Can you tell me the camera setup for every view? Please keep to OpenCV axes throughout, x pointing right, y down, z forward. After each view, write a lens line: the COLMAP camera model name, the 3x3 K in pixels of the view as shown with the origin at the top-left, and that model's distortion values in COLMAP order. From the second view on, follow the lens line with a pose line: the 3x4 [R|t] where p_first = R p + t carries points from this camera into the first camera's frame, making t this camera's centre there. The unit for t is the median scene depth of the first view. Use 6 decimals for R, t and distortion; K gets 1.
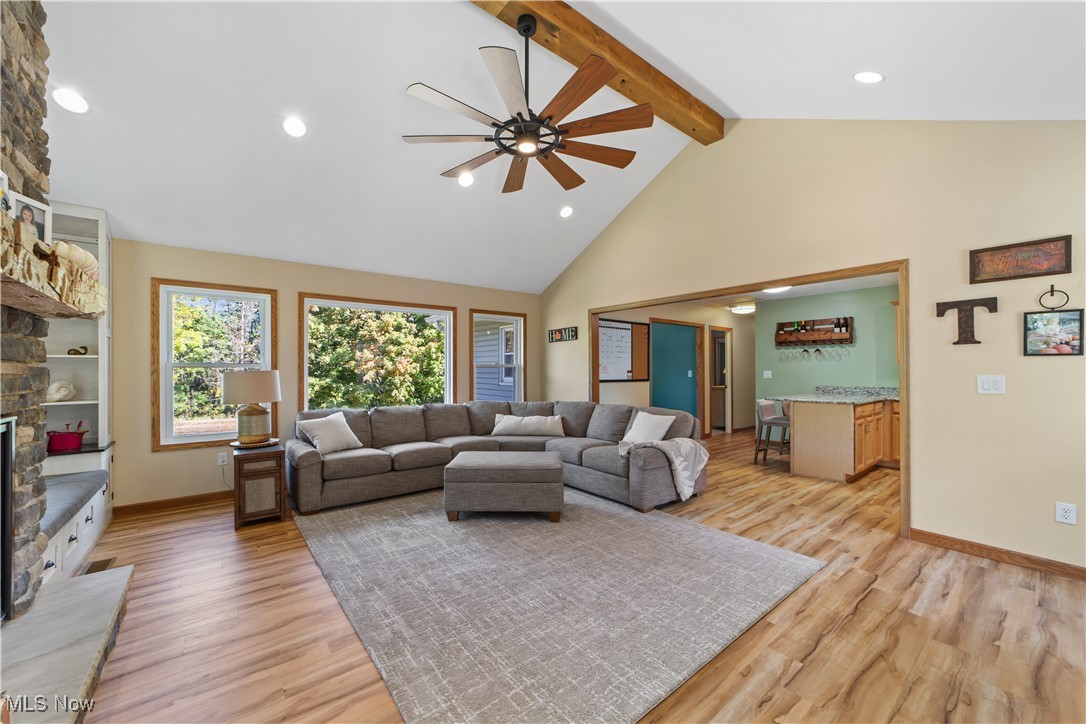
lens RADIAL K [[420.9, 0, 542.2], [0, 420.9, 370.1], [0, 0, 1]] dist [-0.013358, 0.004614]
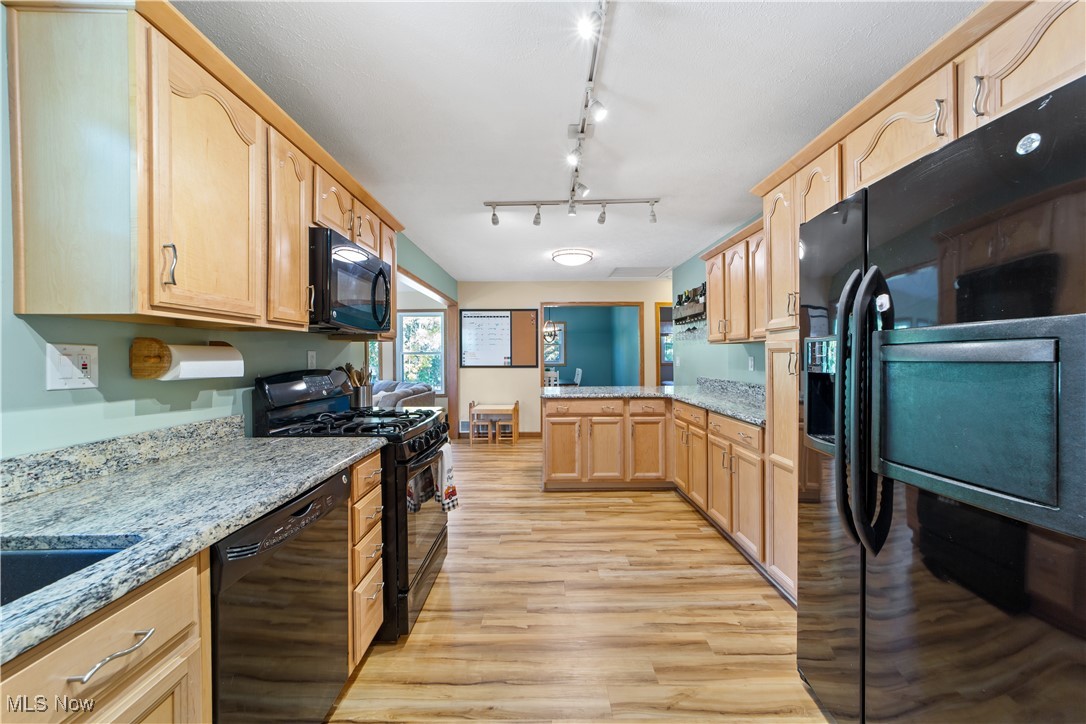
lens RADIAL K [[420.9, 0, 545.9], [0, 420.9, 357.8], [0, 0, 1]] dist [-0.013358, 0.004614]
pose [[0.783511, 0.001328, -0.621376, 1.685943], [0.000750, 0.999995, 0.003083, 0.000506], [0.621377, -0.002881, 0.783506, 0.464673]]
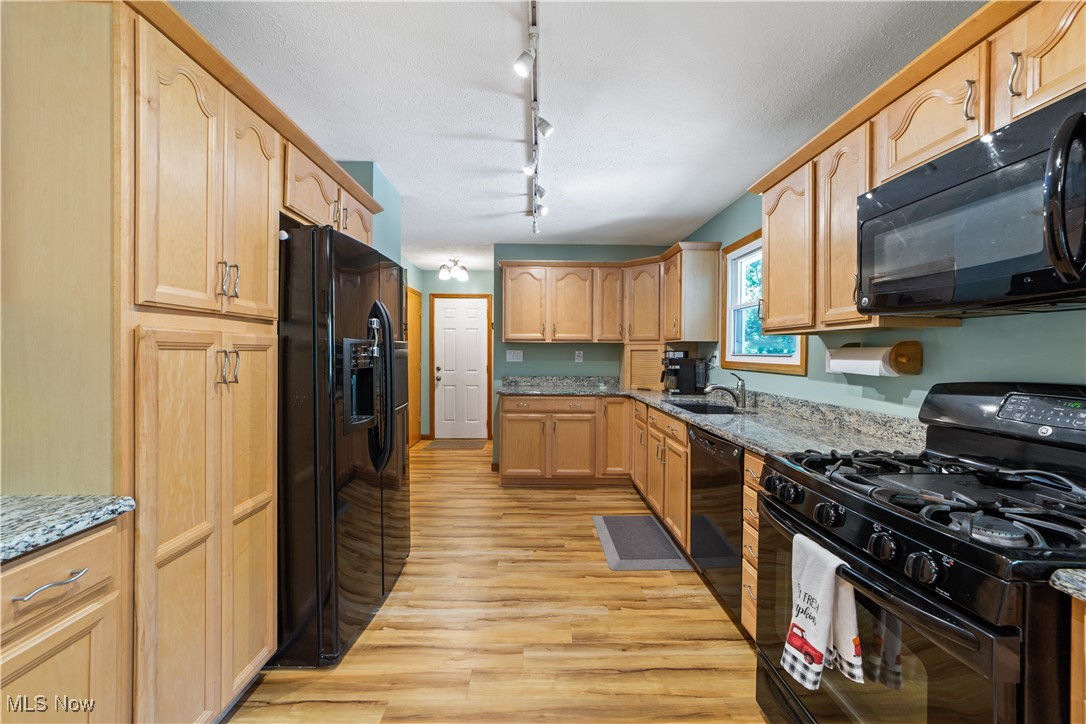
lens RADIAL K [[420.9, 0, 542.0], [0, 420.9, 358.7], [0, 0, 1]] dist [-0.013358, 0.004614]
pose [[-0.788448, -0.012410, 0.614977, 1.138549], [-0.004158, 0.999881, 0.014847, -0.002376], [-0.615088, 0.009149, -0.788405, 1.233627]]
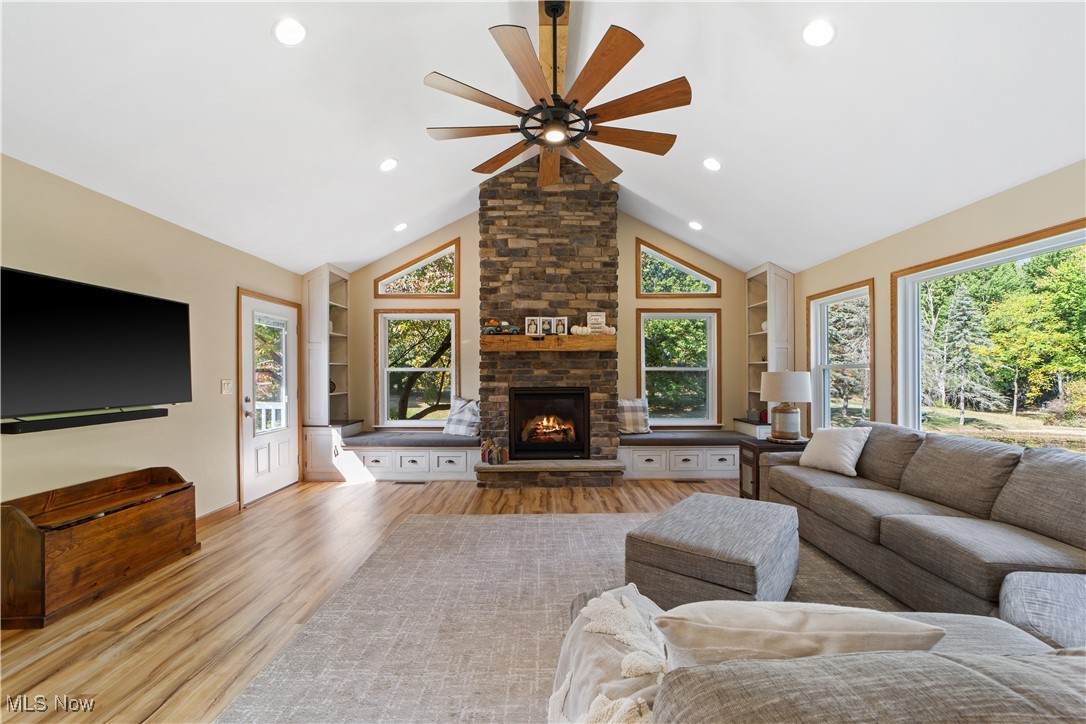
lens RADIAL K [[420.9, 0, 542.7], [0, 420.9, 373.3], [0, 0, 1]] dist [-0.013358, 0.004614]
pose [[-0.624782, 0.006752, -0.780770, 0.587849], [0.004766, 0.999977, 0.004834, -0.003391], [0.780785, -0.000701, -0.624800, 1.276651]]
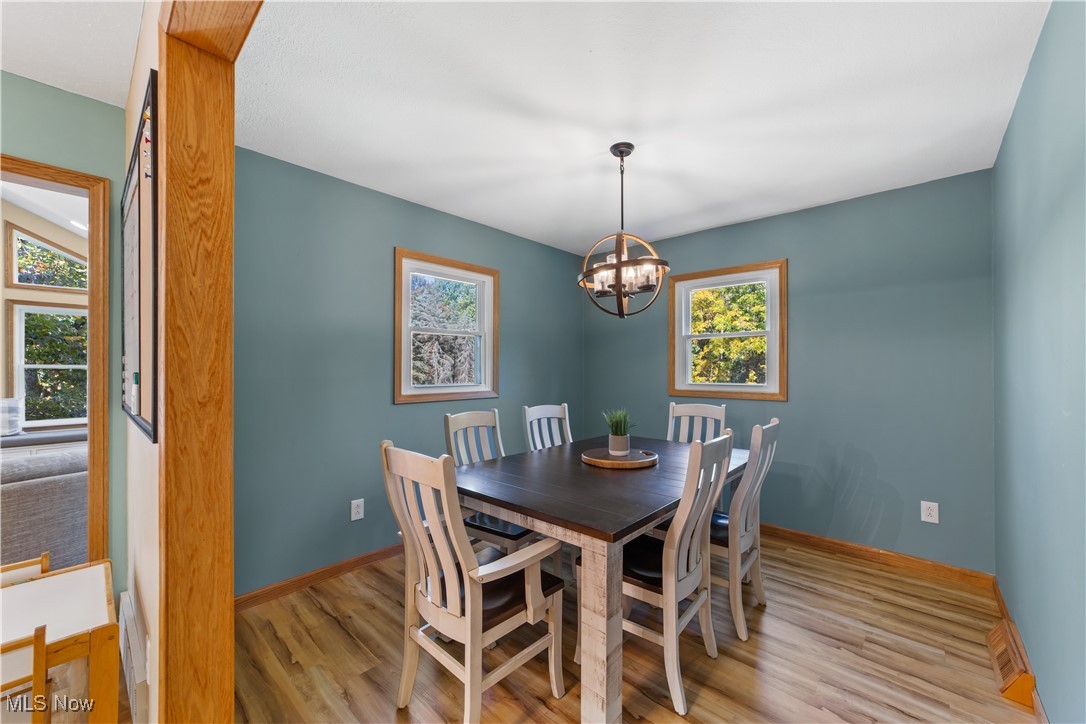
lens RADIAL K [[420.9, 0, 544.1], [0, 420.9, 368.0], [0, 0, 1]] dist [-0.013358, 0.004614]
pose [[0.162851, 0.000759, -0.986650, 0.840803], [0.000950, 0.999999, 0.000926, -0.003150], [0.986650, -0.001088, 0.162850, 2.170896]]
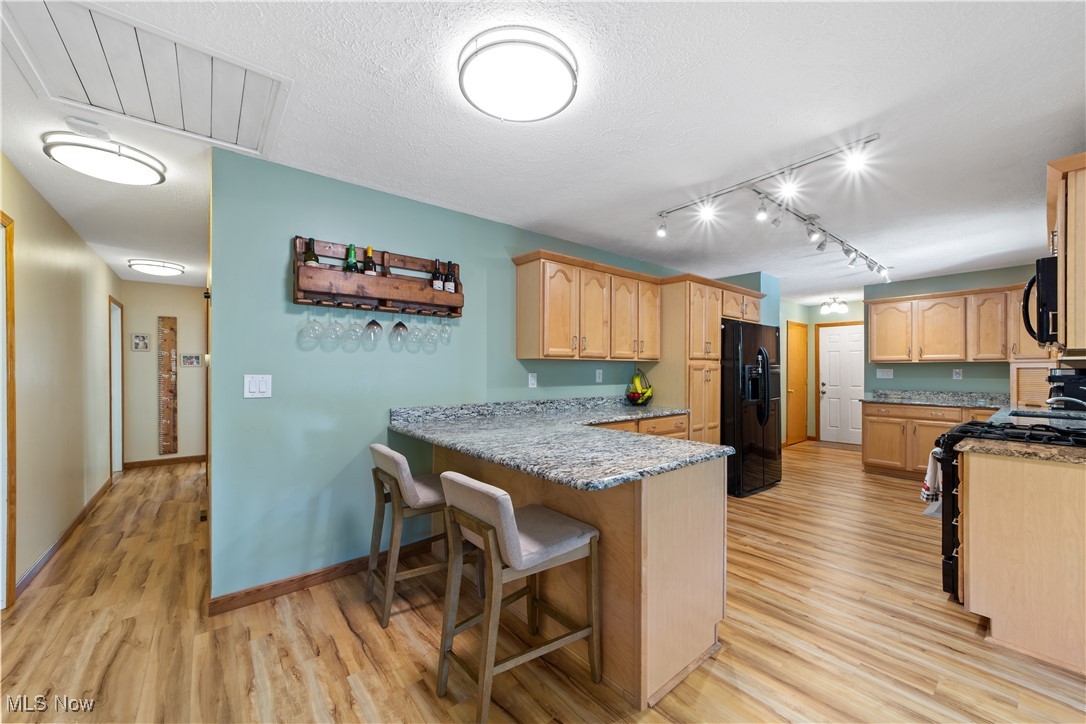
lens RADIAL K [[420.9, 0, 543.1], [0, 420.9, 369.0], [0, 0, 1]] dist [-0.013358, 0.004614]
pose [[-0.013547, 0.004598, 0.999898, 0.425156], [0.000348, 0.999989, -0.004594, -0.001920], [-0.999908, 0.000286, -0.013549, 1.587555]]
